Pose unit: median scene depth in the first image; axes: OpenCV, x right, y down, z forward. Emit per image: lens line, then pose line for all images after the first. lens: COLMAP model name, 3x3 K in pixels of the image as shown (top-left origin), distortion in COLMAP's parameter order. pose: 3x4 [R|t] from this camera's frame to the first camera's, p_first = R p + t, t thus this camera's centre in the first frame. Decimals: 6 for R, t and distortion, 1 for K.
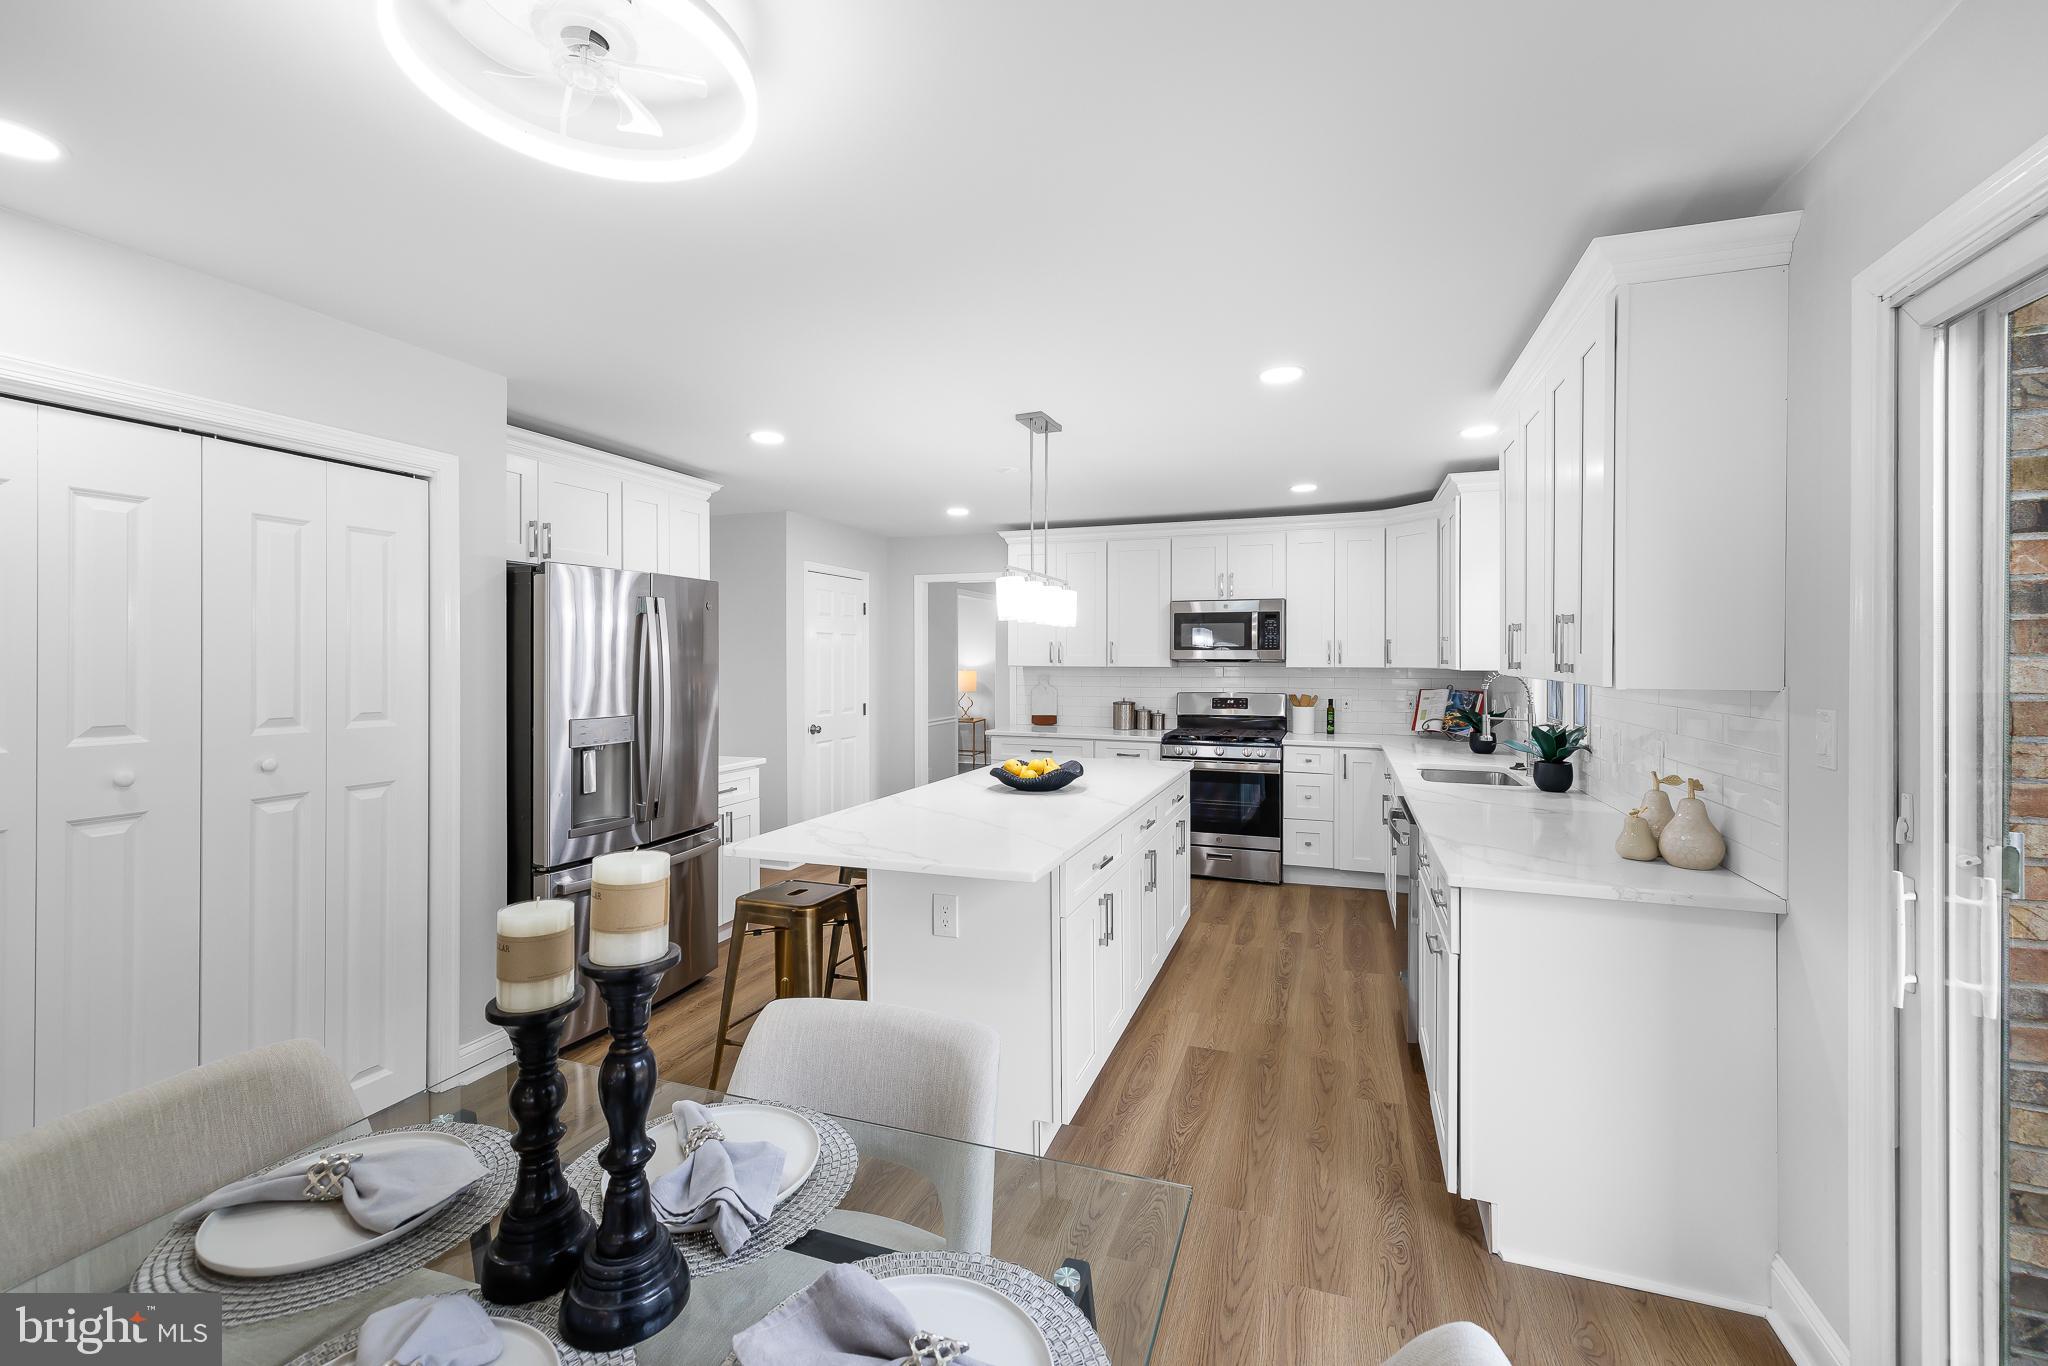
lens RADIAL K [[864.3, 0, 1017.2], [0, 864.3, 658.6], [0, 0, 1]] dist [0.008124, -0.000395]
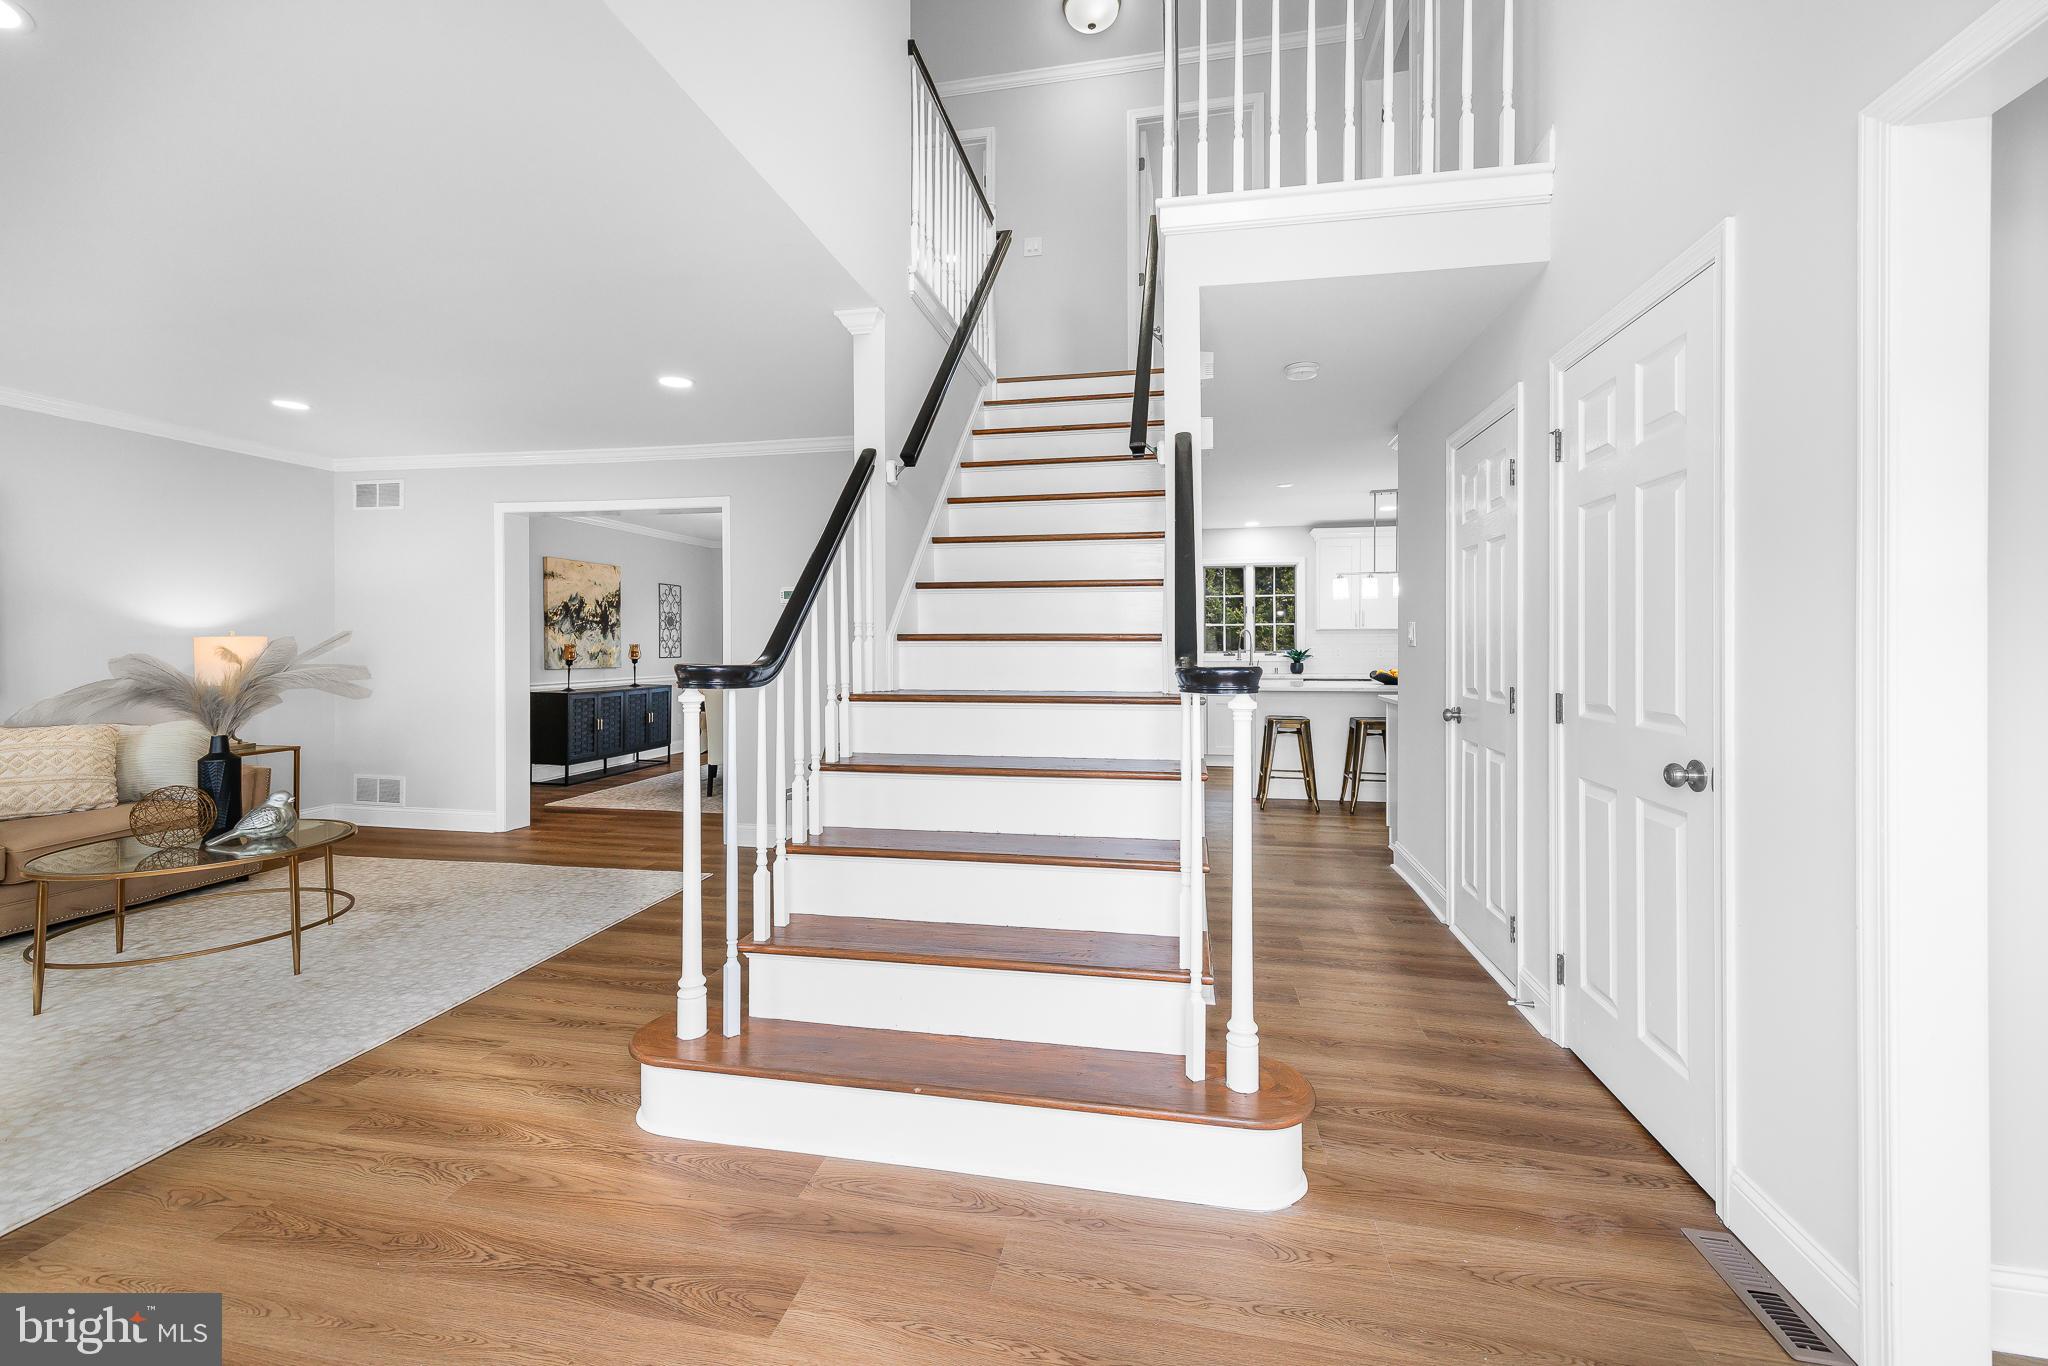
lens RADIAL K [[864.3, 0, 1027.2], [0, 864.3, 650.1], [0, 0, 1]] dist [0.008124, -0.000395]
pose [[-0.160059, -0.006108, 0.987089, -1.136852], [0.001281, 0.999979, 0.006395, 0.037444], [-0.987107, 0.002288, -0.160047, 1.378735]]
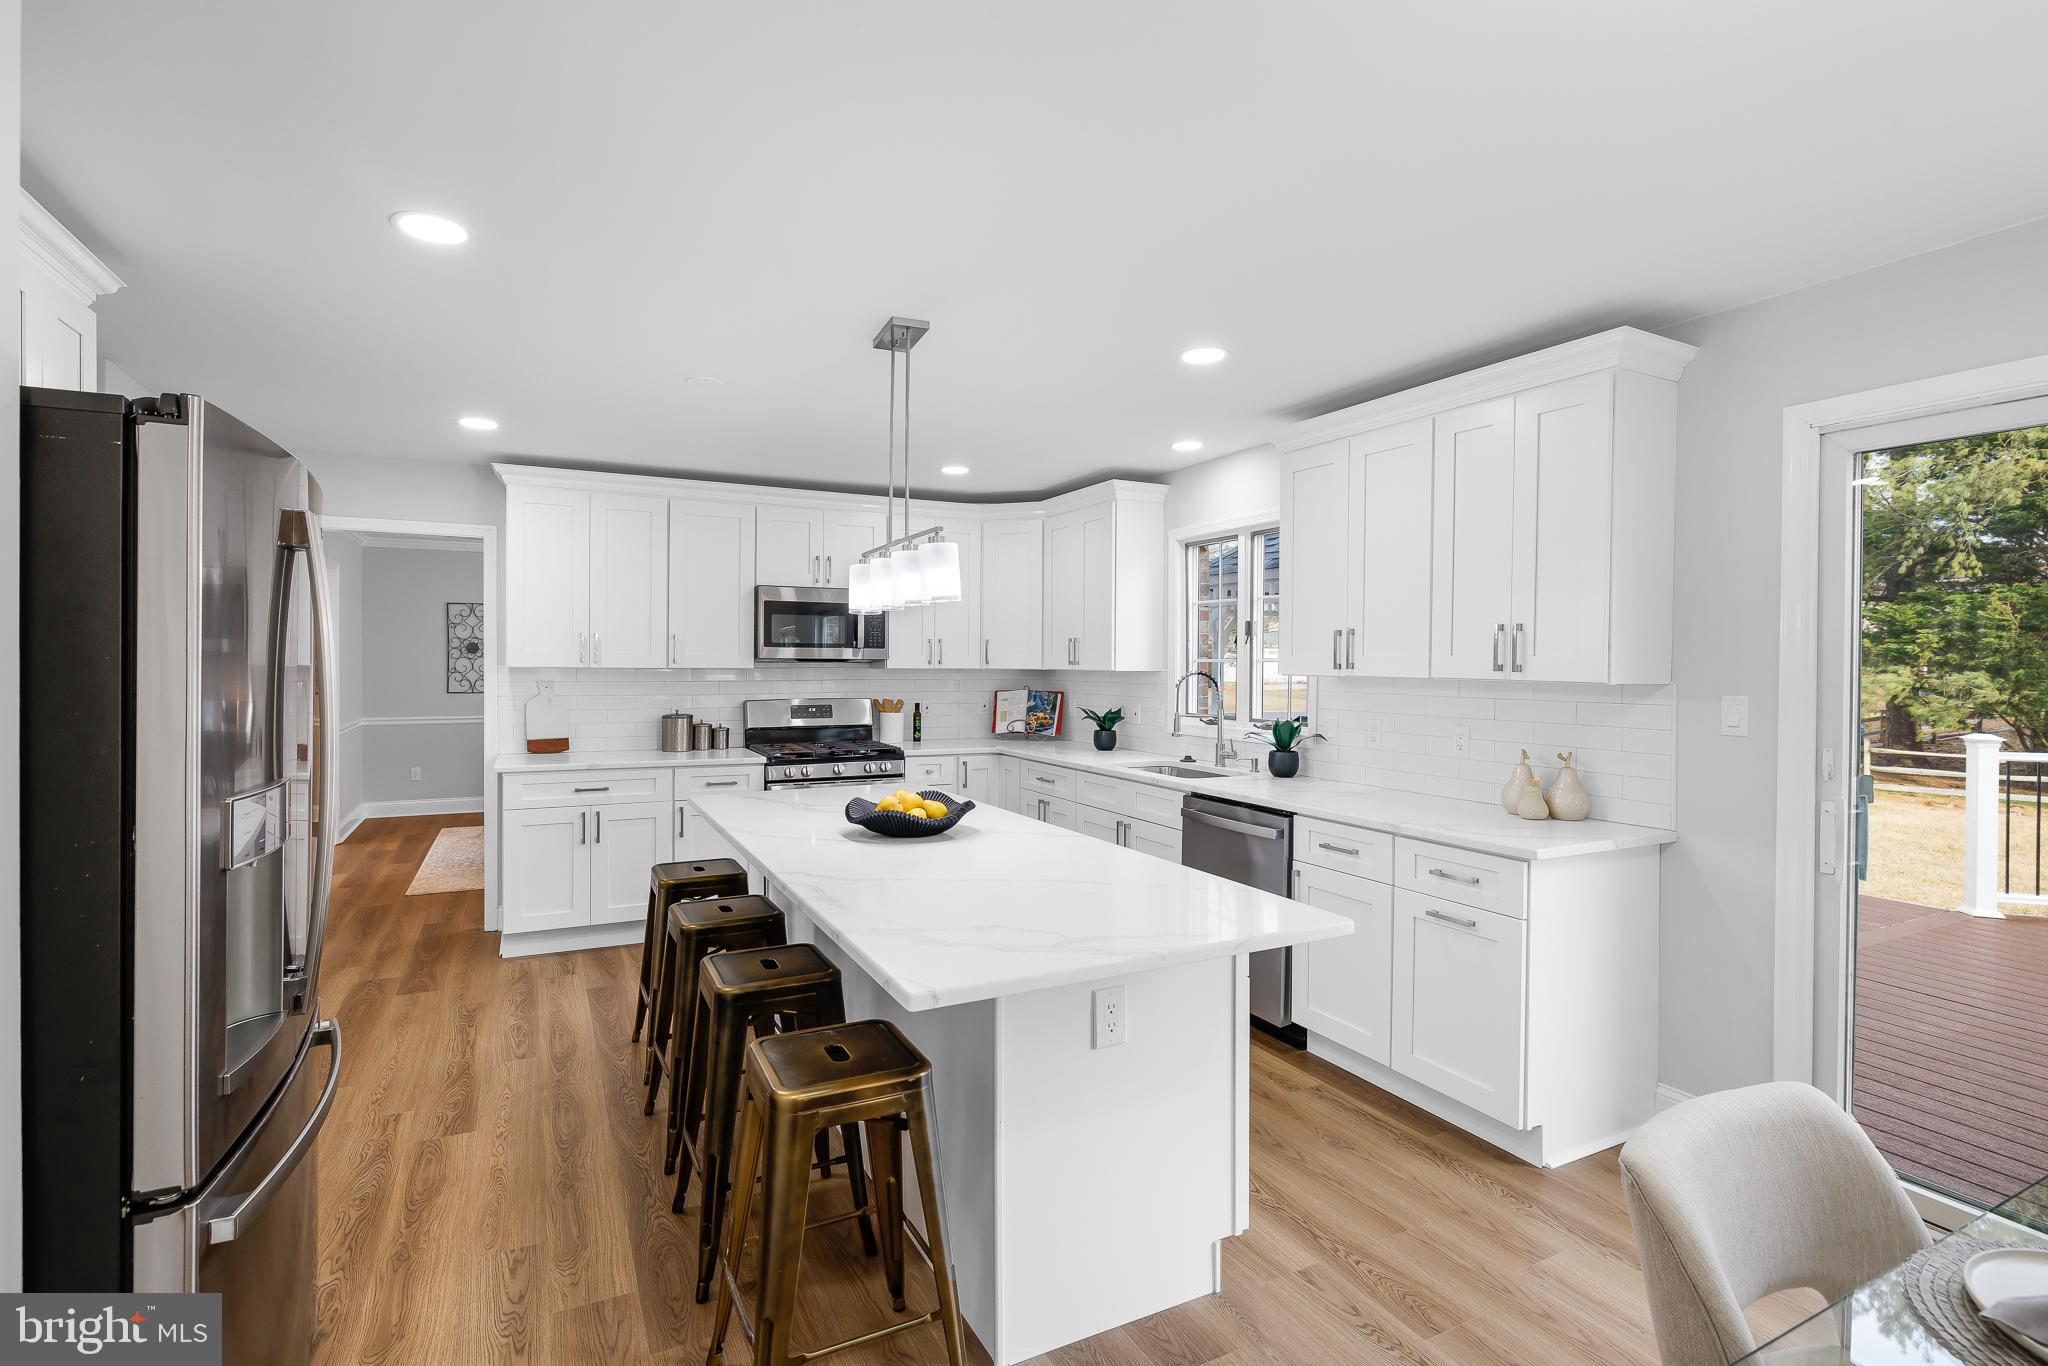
lens RADIAL K [[963.3, 0, 1017.1], [0, 963.3, 670.6], [0, 0, 1]] dist [-0.005265, 0.002385]
pose [[0.679380, -0.002764, 0.733782, -0.339068], [-0.005828, 0.999941, 0.009163, 0.002515], [-0.733764, -0.010501, 0.679324, 0.247094]]
